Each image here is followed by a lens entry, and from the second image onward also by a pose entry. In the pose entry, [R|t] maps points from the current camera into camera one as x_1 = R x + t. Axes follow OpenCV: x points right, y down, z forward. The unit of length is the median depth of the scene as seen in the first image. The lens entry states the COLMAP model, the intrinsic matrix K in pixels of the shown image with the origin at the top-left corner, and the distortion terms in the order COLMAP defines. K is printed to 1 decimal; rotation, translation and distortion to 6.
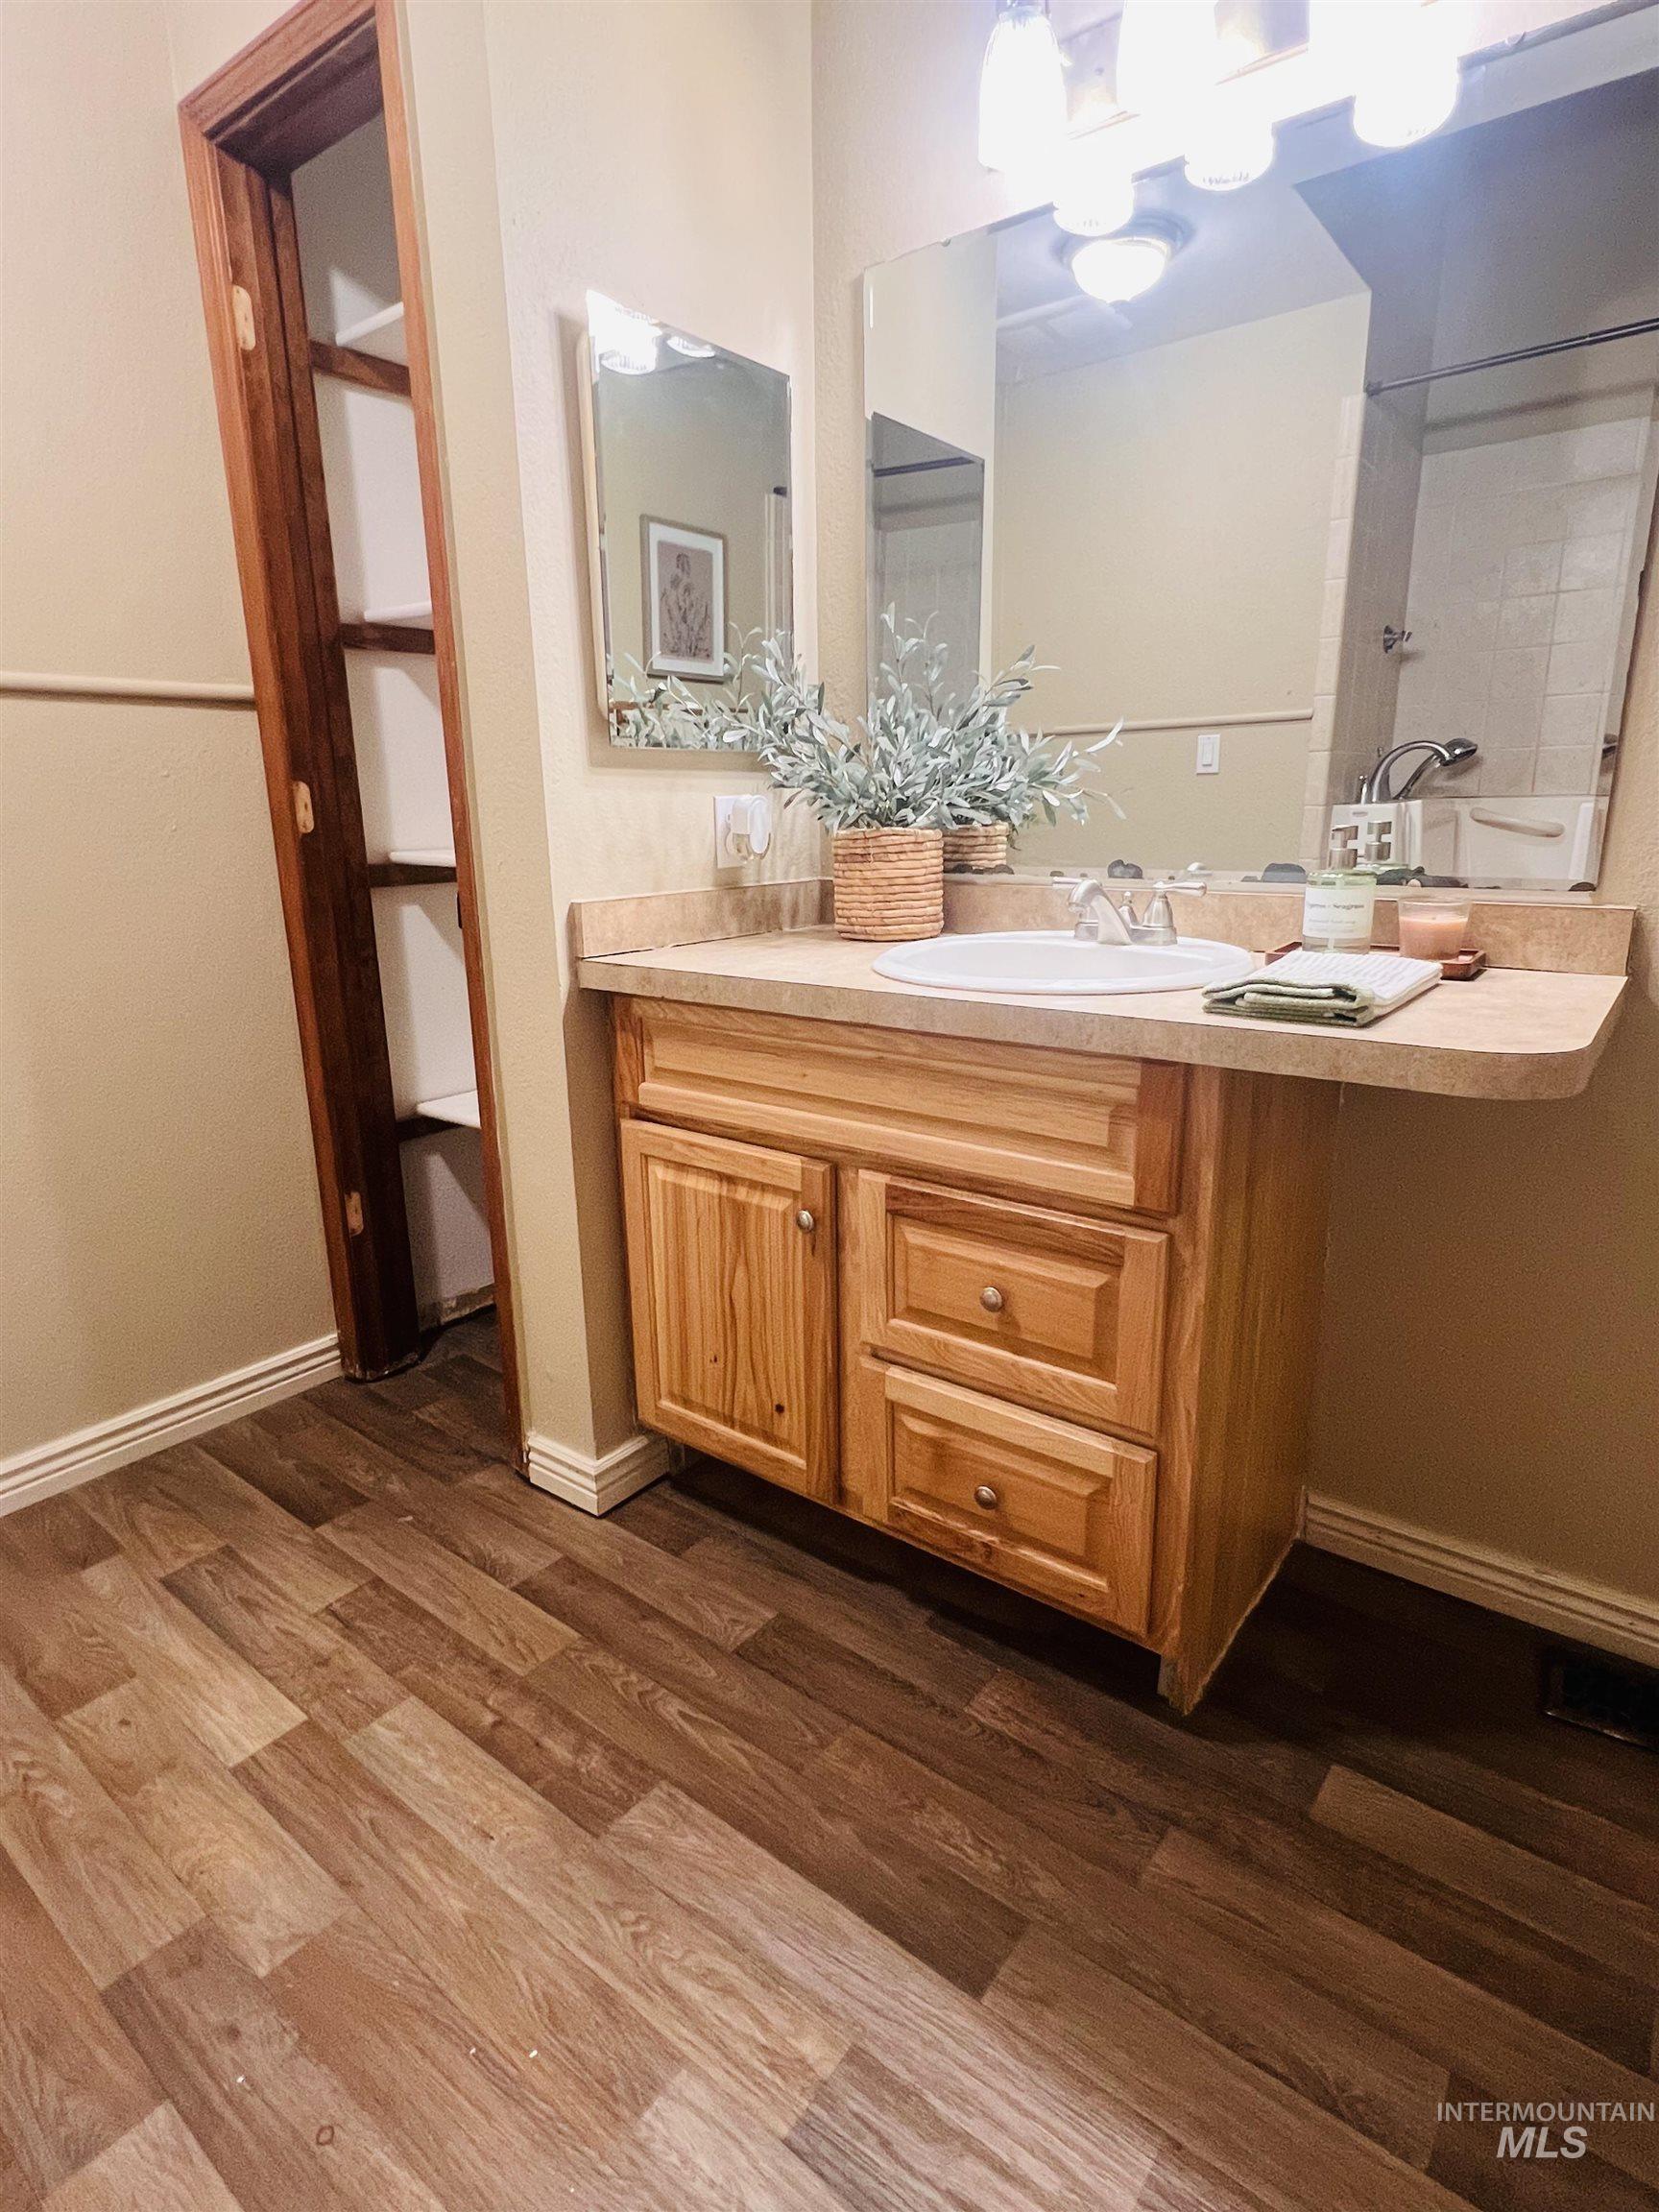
lens RADIAL K [[1142.3, 0, 827.9], [0, 1142.3, 1095.4], [0, 0, 1]] dist [-0.007354, -0.001050]
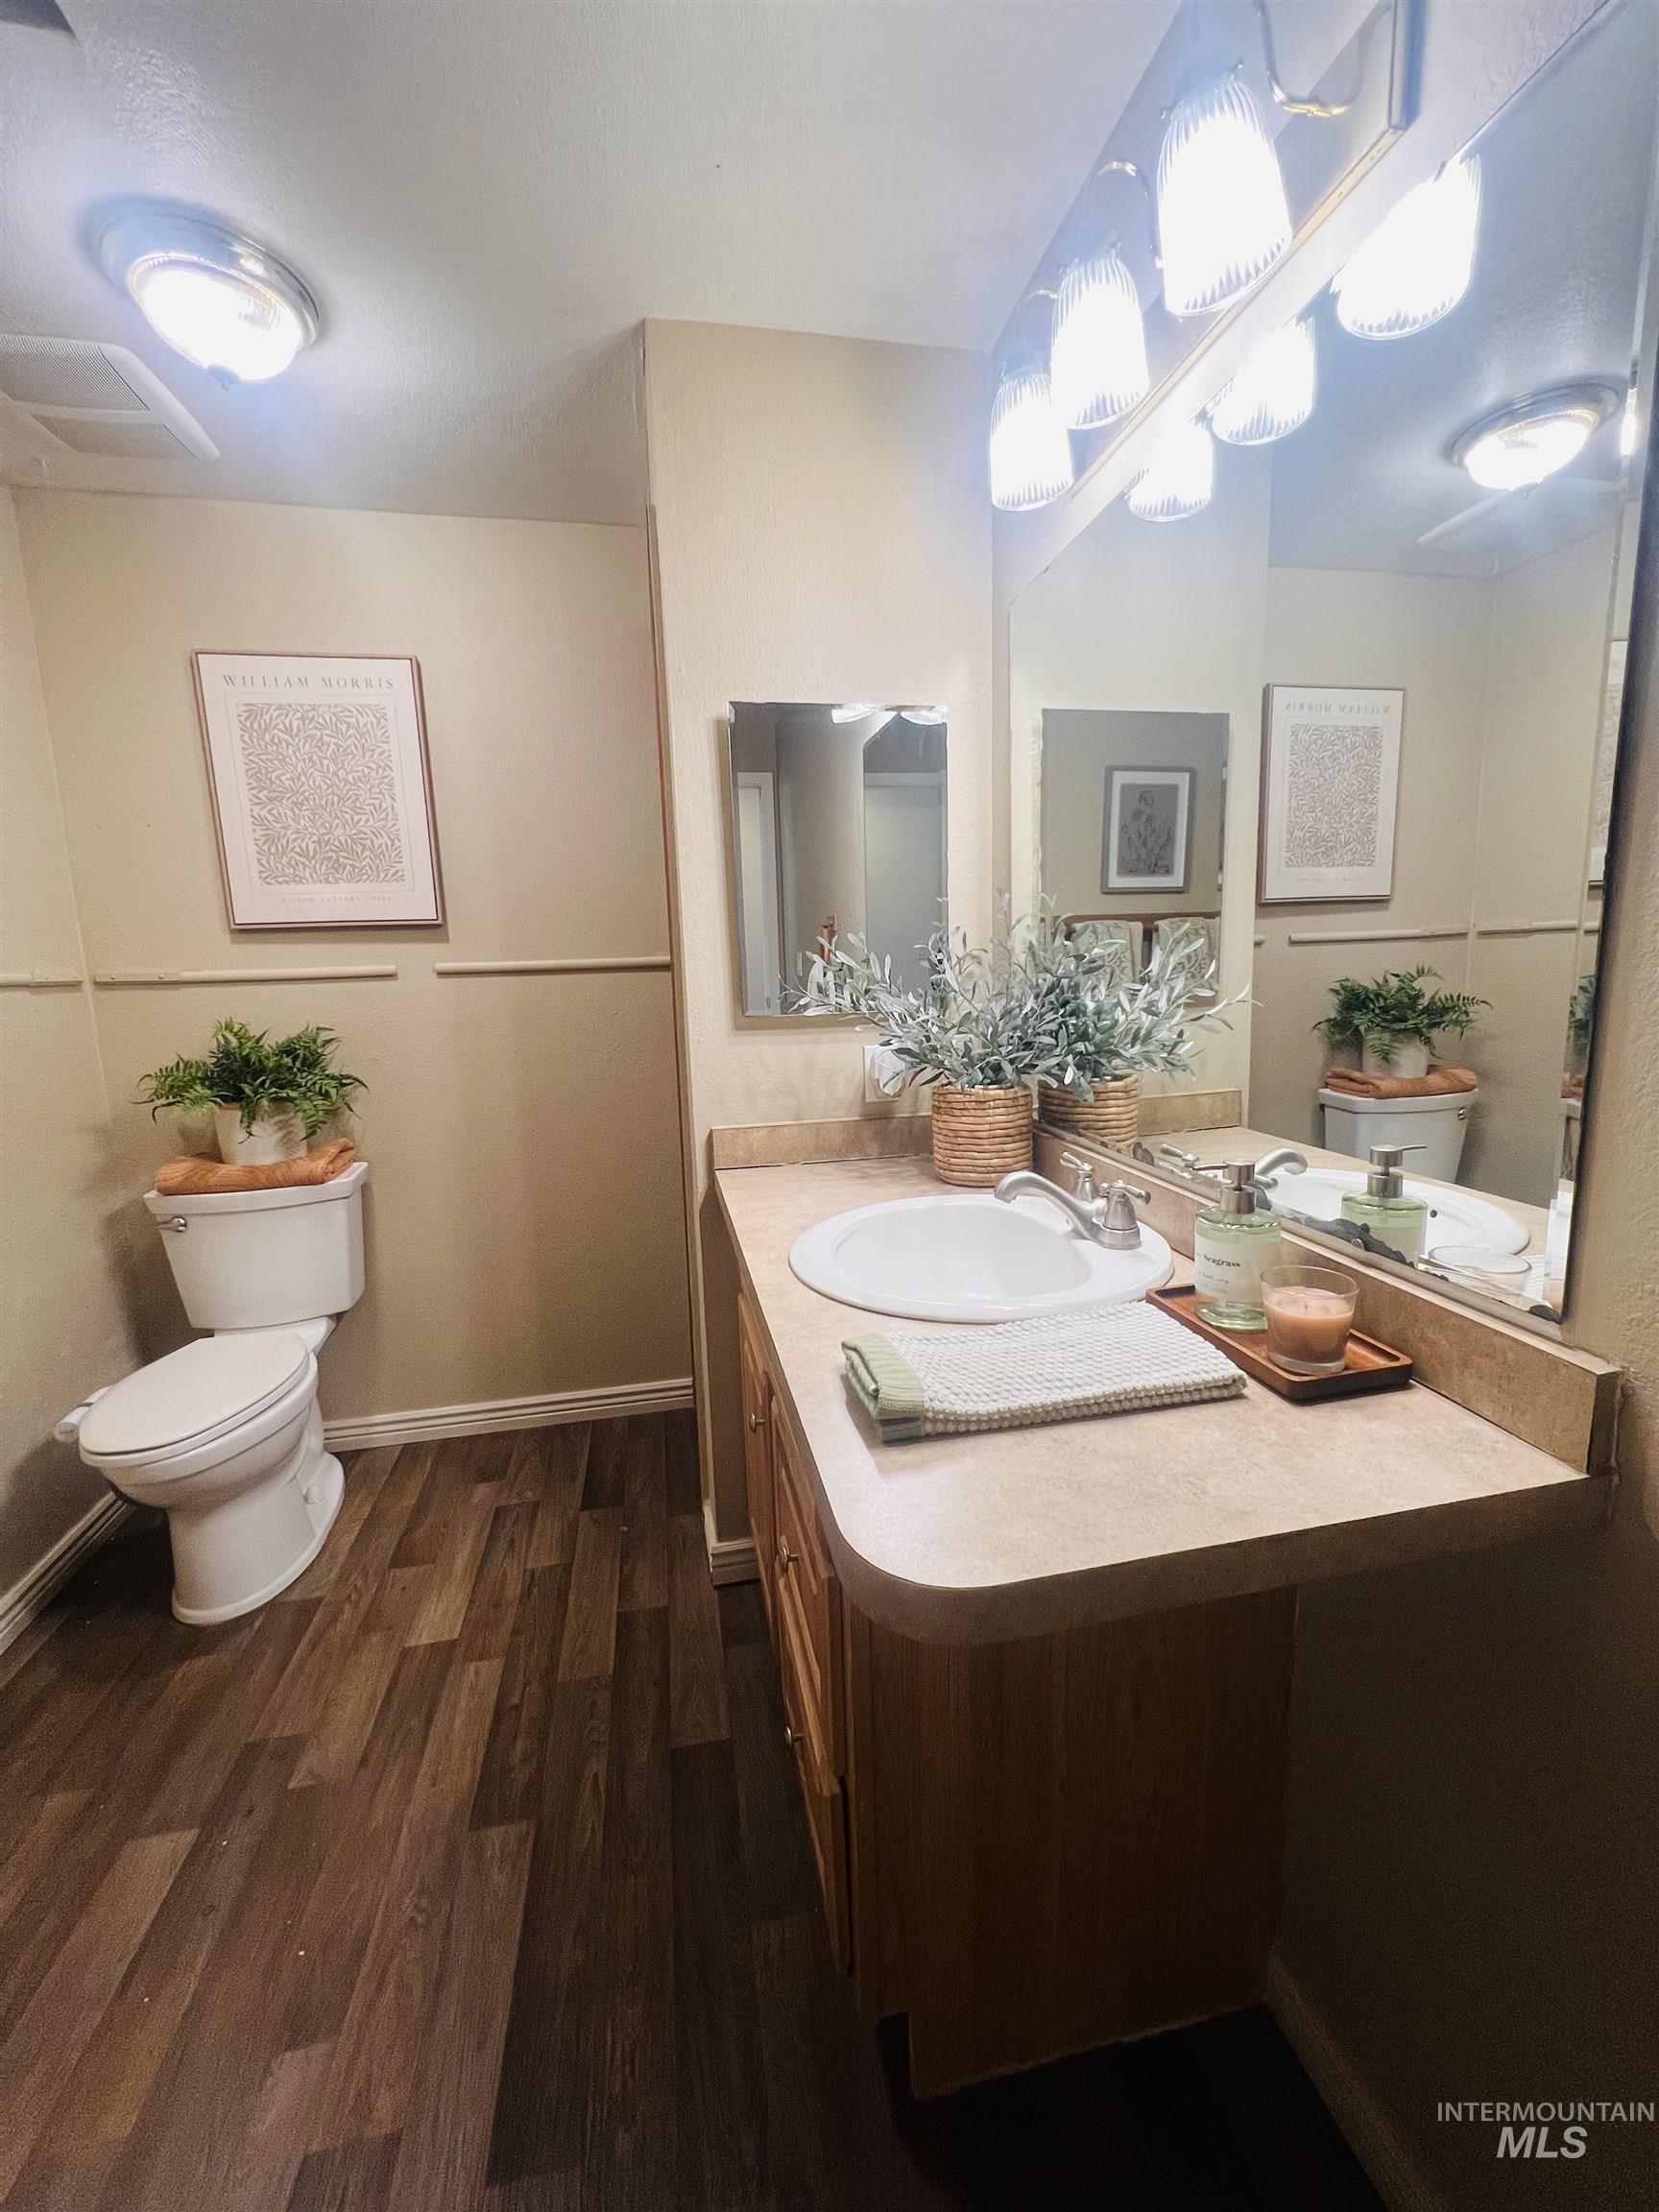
lens RADIAL K [[884.0, 0, 833.0], [0, 884.0, 1101.0], [0, 0, 1]] dist [-0.001910, 0.000807]
pose [[0.756463, 0.092556, -0.647454, 0.599694], [-0.141361, 0.989675, -0.023684, -0.208835], [0.638577, 0.109441, 0.761737, 0.301944]]
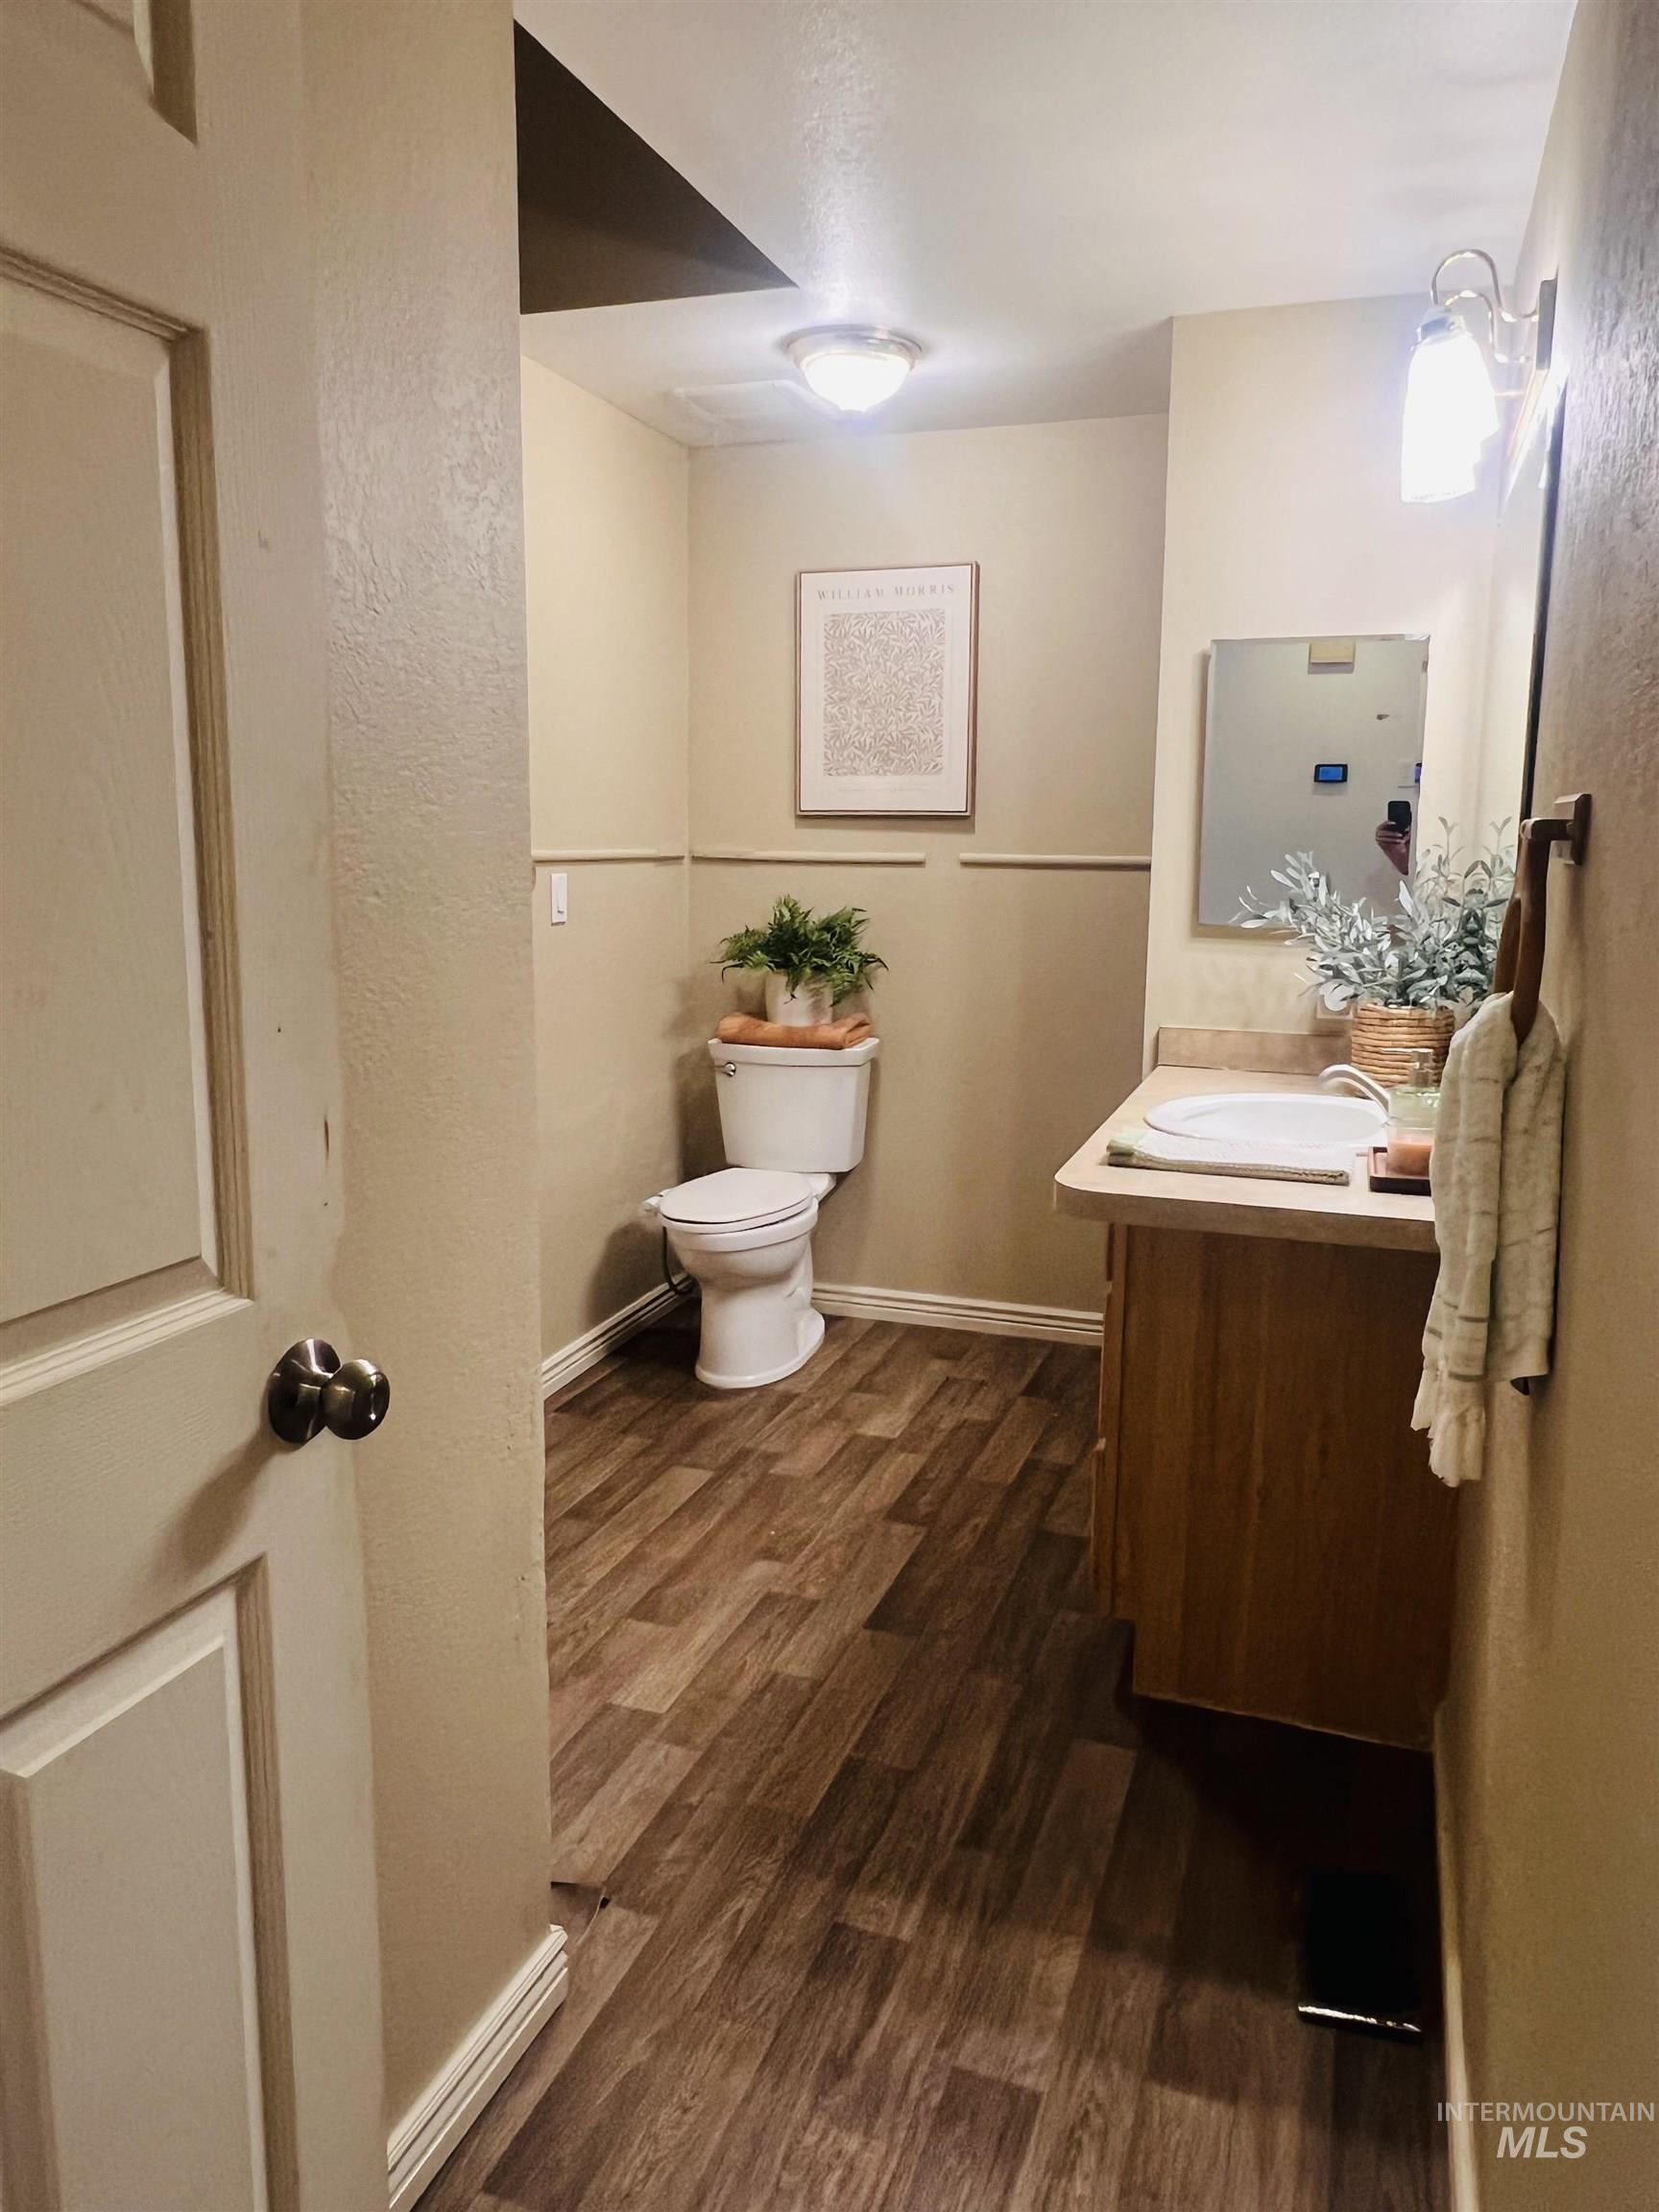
lens RADIAL K [[1555.3, 0, 835.3], [0, 1555.3, 1085.7], [0, 0, 1]] dist [0.013686, -0.000487]
pose [[0.315005, 0.169825, -0.933773, 1.610627], [-0.249745, 0.964019, 0.091076, -0.183885], [0.915642, 0.204516, 0.346083, -0.060132]]
